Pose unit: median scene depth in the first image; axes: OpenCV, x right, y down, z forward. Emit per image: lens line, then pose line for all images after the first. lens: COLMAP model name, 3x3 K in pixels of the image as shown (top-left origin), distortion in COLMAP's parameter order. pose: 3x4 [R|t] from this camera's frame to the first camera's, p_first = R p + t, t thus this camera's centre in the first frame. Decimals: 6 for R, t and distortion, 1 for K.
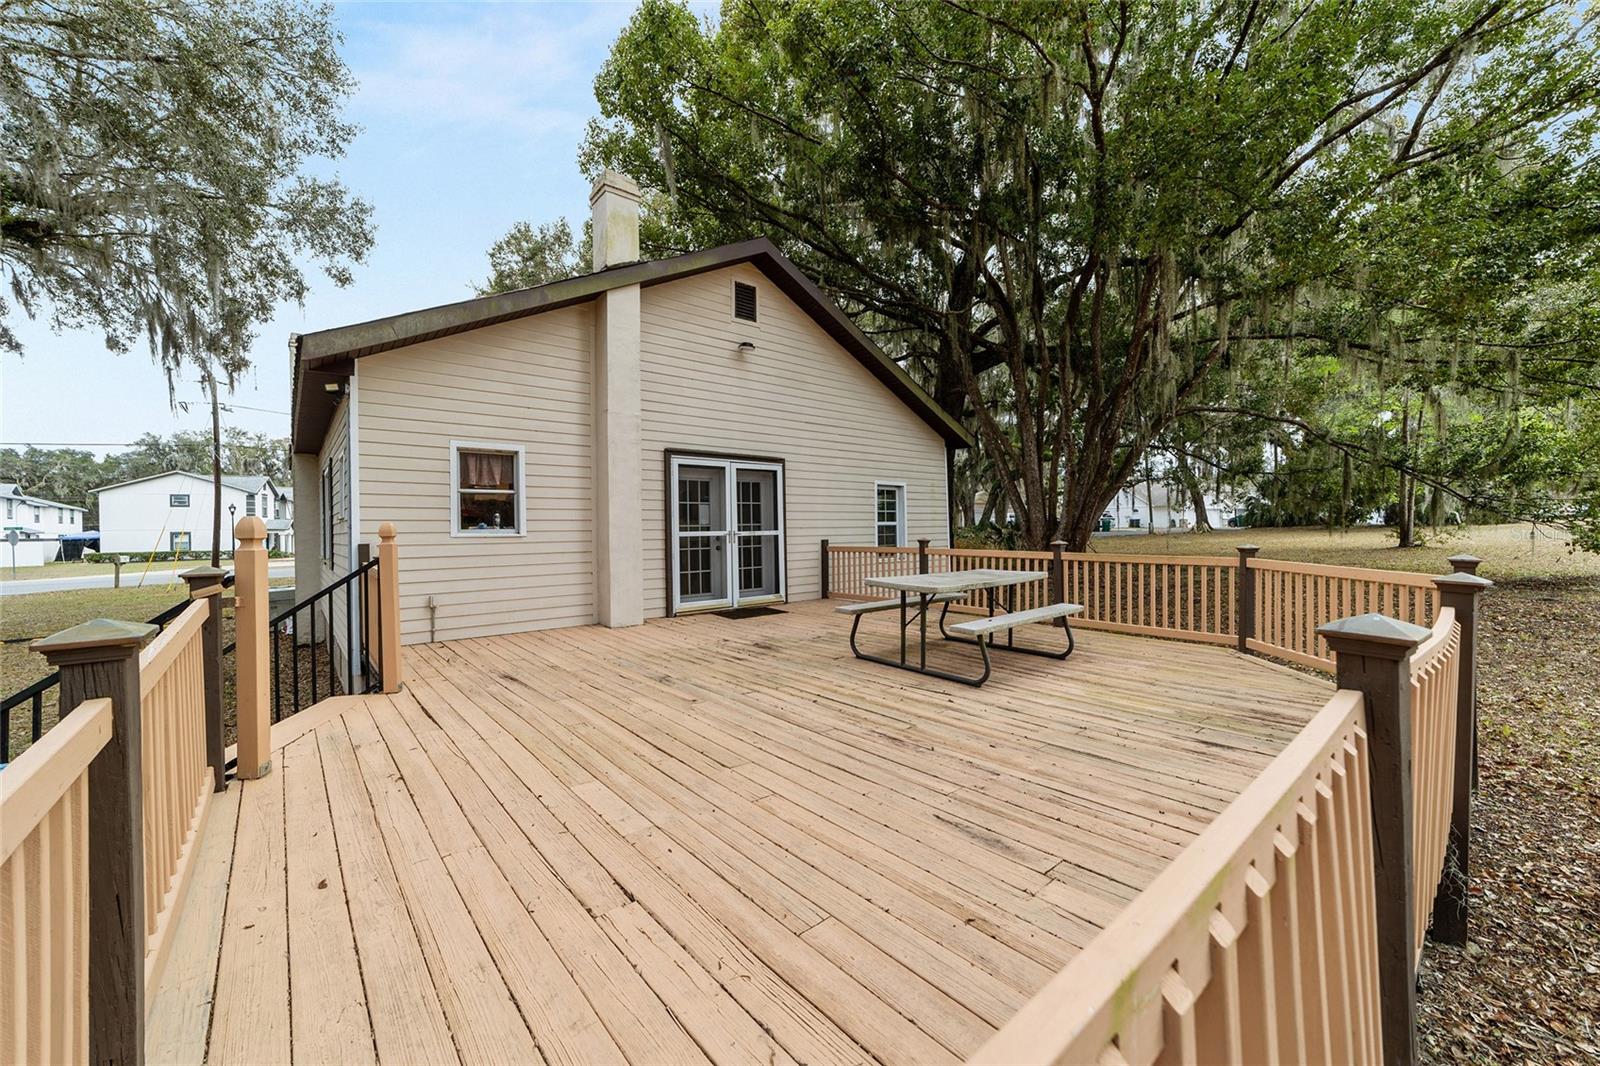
lens RADIAL K [[612.2, 0, 800.3], [0, 612.2, 529.6], [0, 0, 1]] dist [-0.009659, 0.005944]
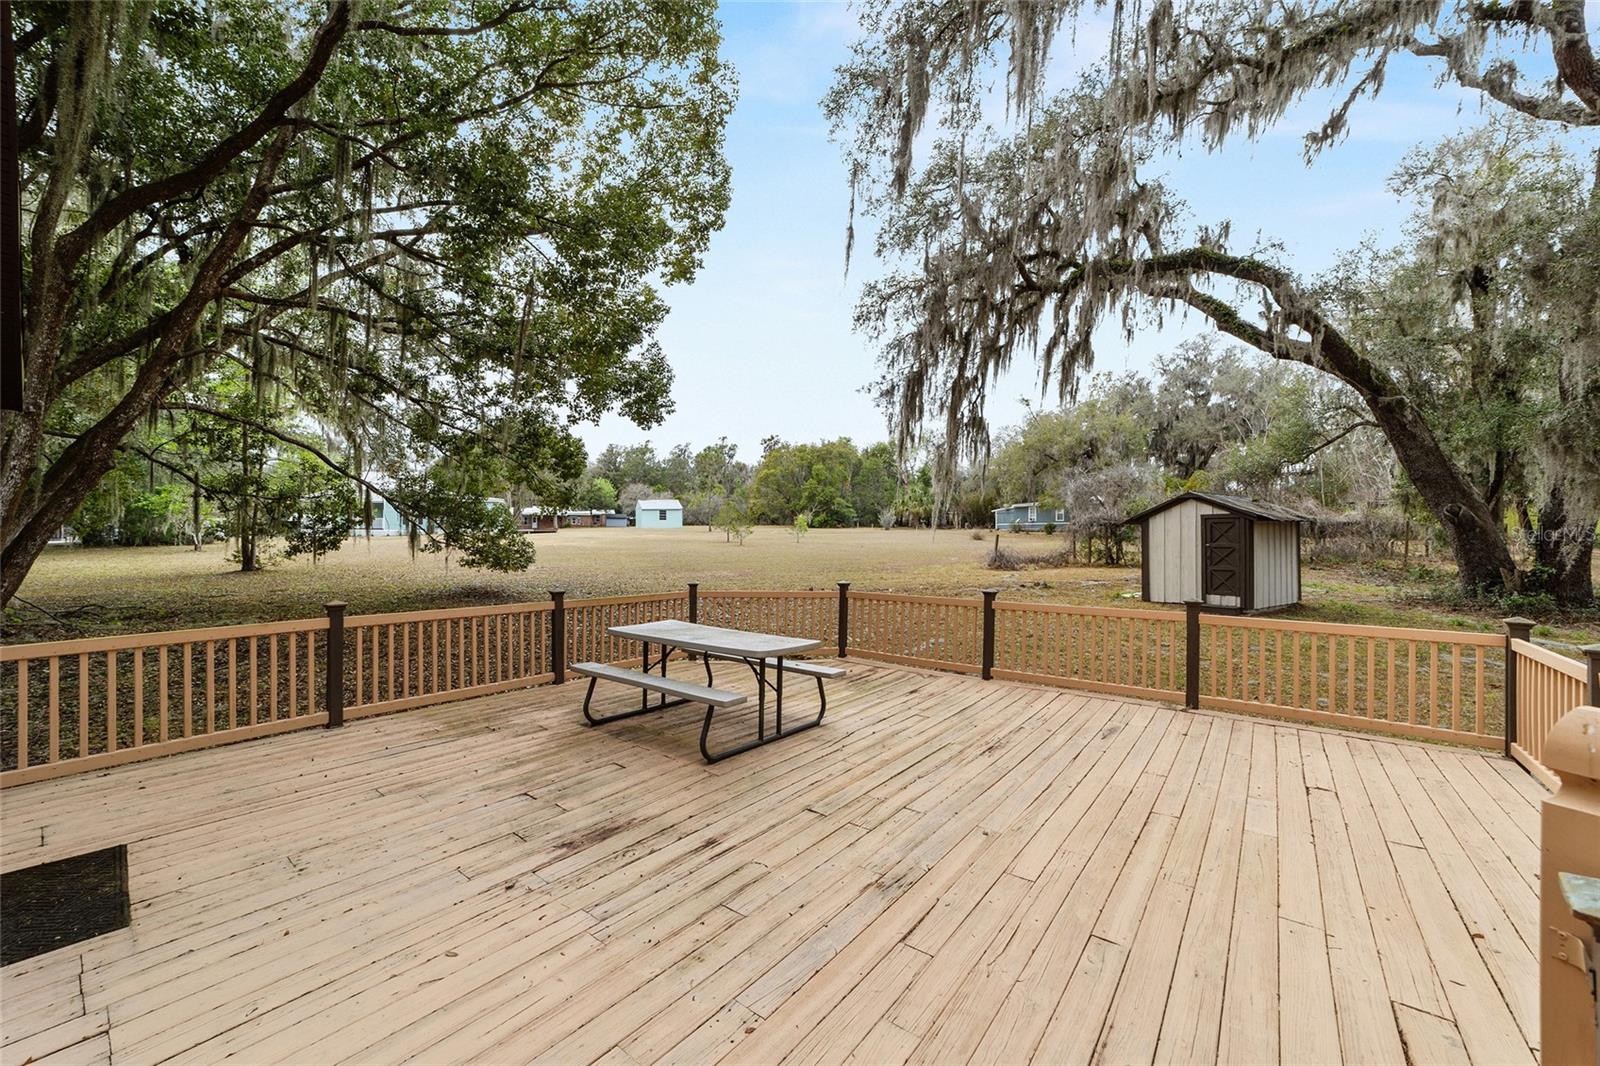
lens RADIAL K [[612.2, 0, 793.4], [0, 612.2, 537.4], [0, 0, 1]] dist [-0.009659, 0.005944]
pose [[-0.185356, 0.012161, 0.982596, -0.406759], [0.000671, 0.999925, -0.012249, -0.034859], [-0.982671, -0.001611, -0.185350, 0.641992]]
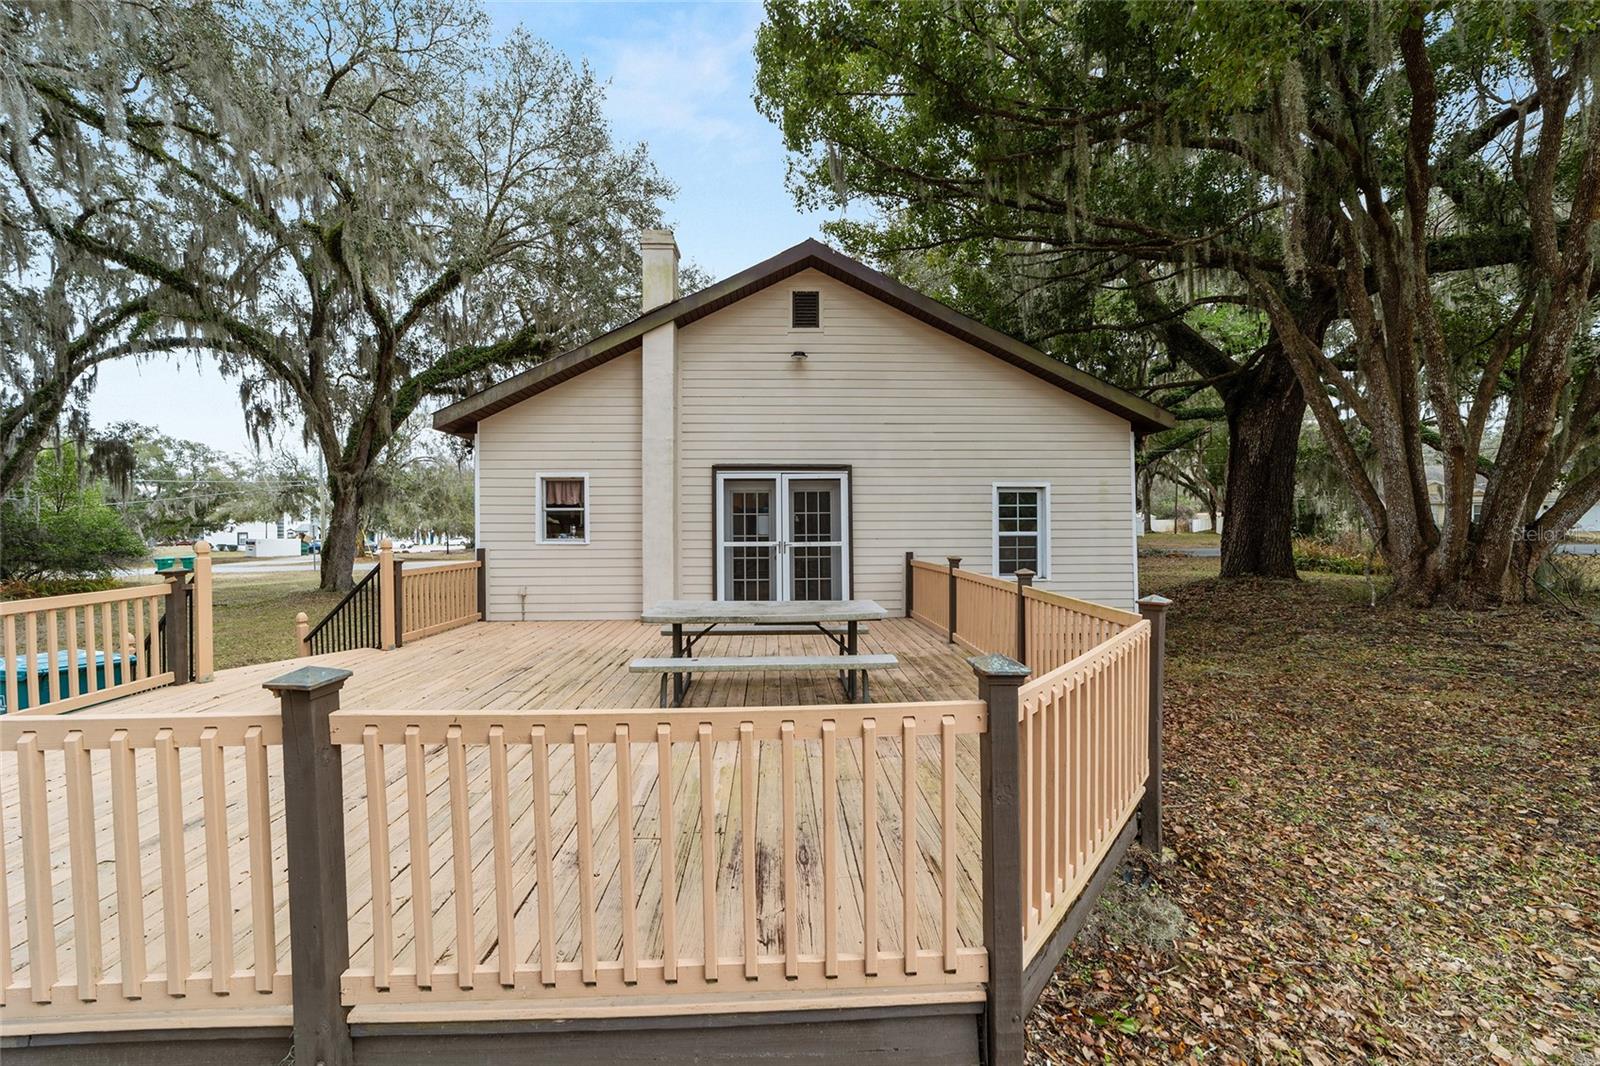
lens RADIAL K [[612.2, 0, 798.1], [0, 612.2, 533.9], [0, 0, 1]] dist [-0.009659, 0.005944]
pose [[0.784328, 0.013741, -0.620194, 0.515168], [-0.006536, 0.999882, 0.013887, -0.023755], [0.620312, -0.006838, 0.784325, 0.214809]]
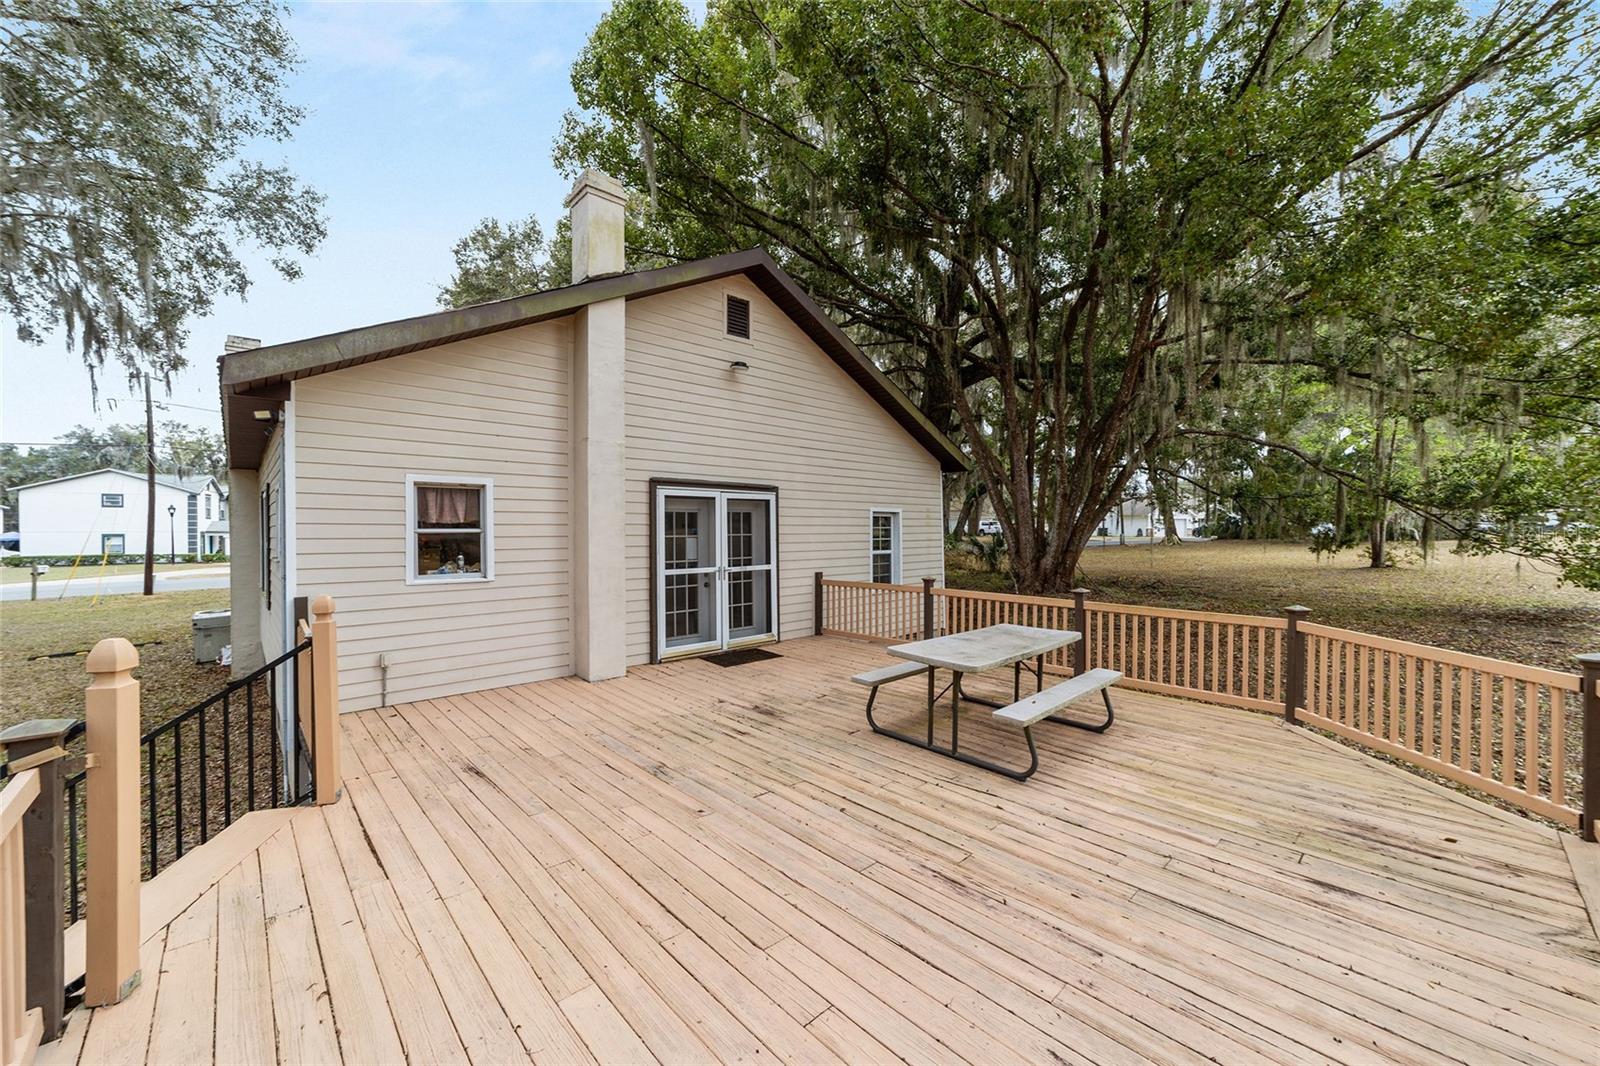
lens RADIAL K [[612.2, 0, 799.4], [0, 612.2, 534.8], [0, 0, 1]] dist [-0.009659, 0.005944]
pose [[0.998856, 0.009347, 0.046905, -0.037390], [-0.009576, 0.999943, 0.004663, -0.049425], [-0.046859, -0.005107, 0.998888, 0.073791]]
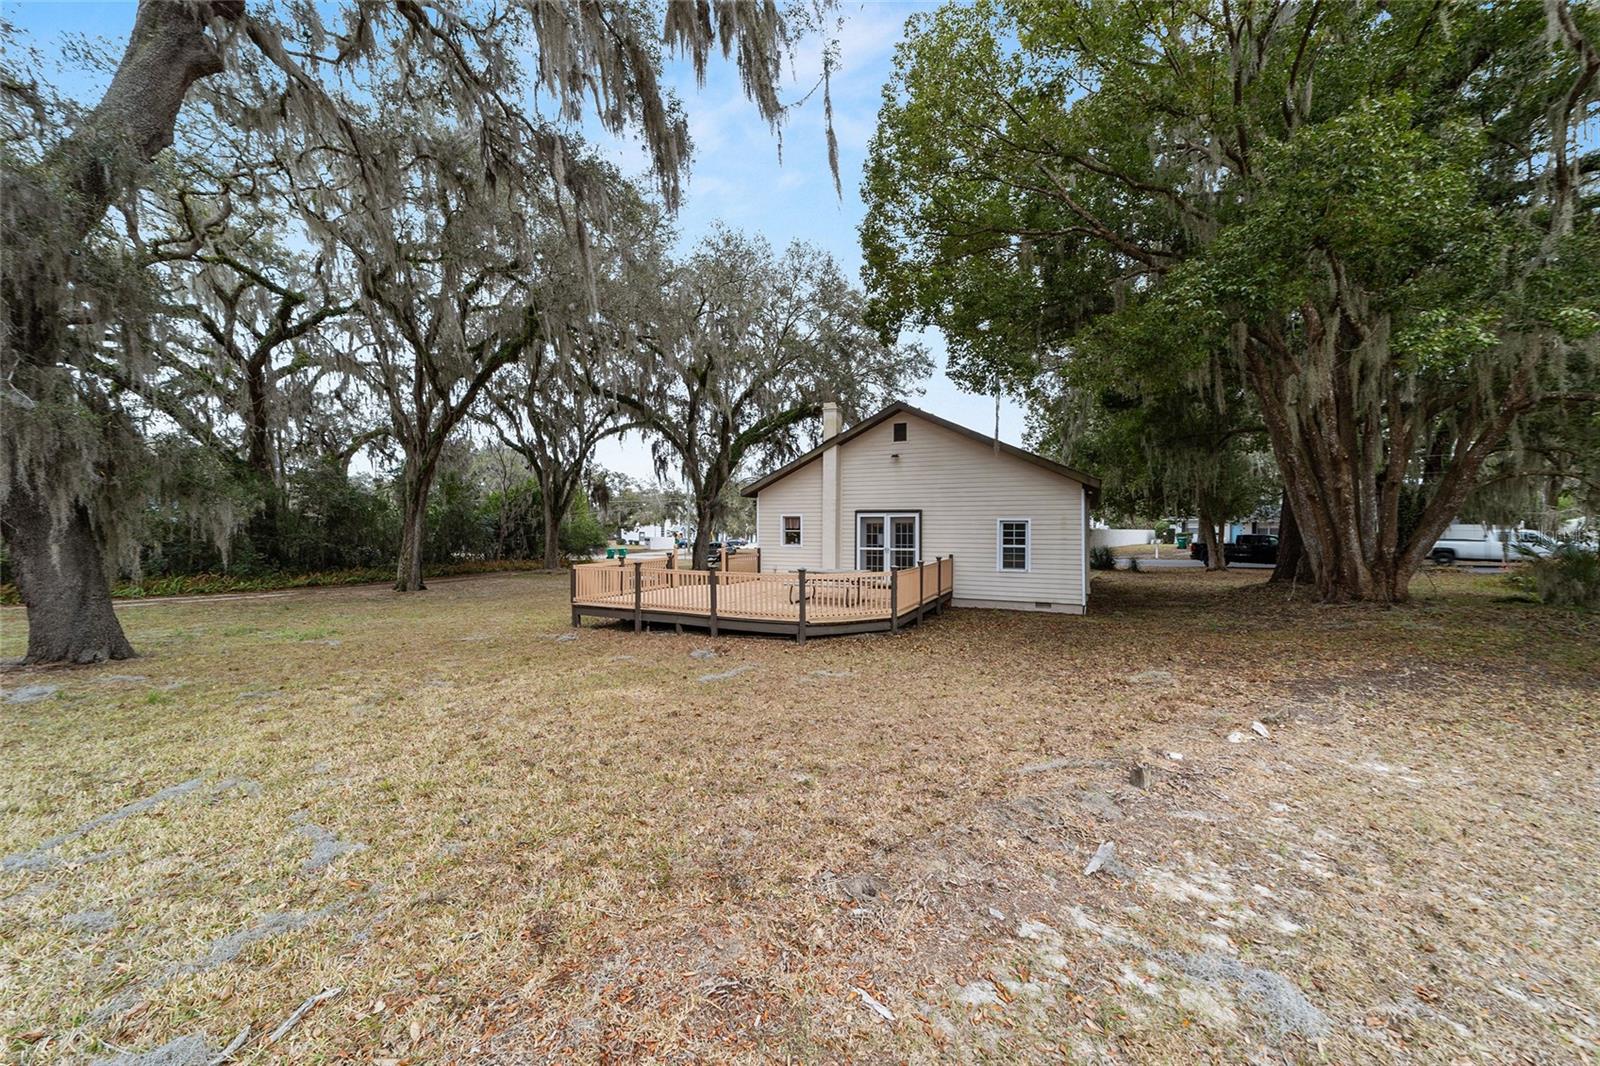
lens RADIAL K [[612.2, 0, 801.4], [0, 612.2, 535.2], [0, 0, 1]] dist [-0.009659, 0.005944]
pose [[0.417346, 0.021490, -0.908493, 1.575721], [-0.011655, 0.999765, 0.018295, -0.071465], [0.908673, 0.002953, 0.417499, -0.116079]]
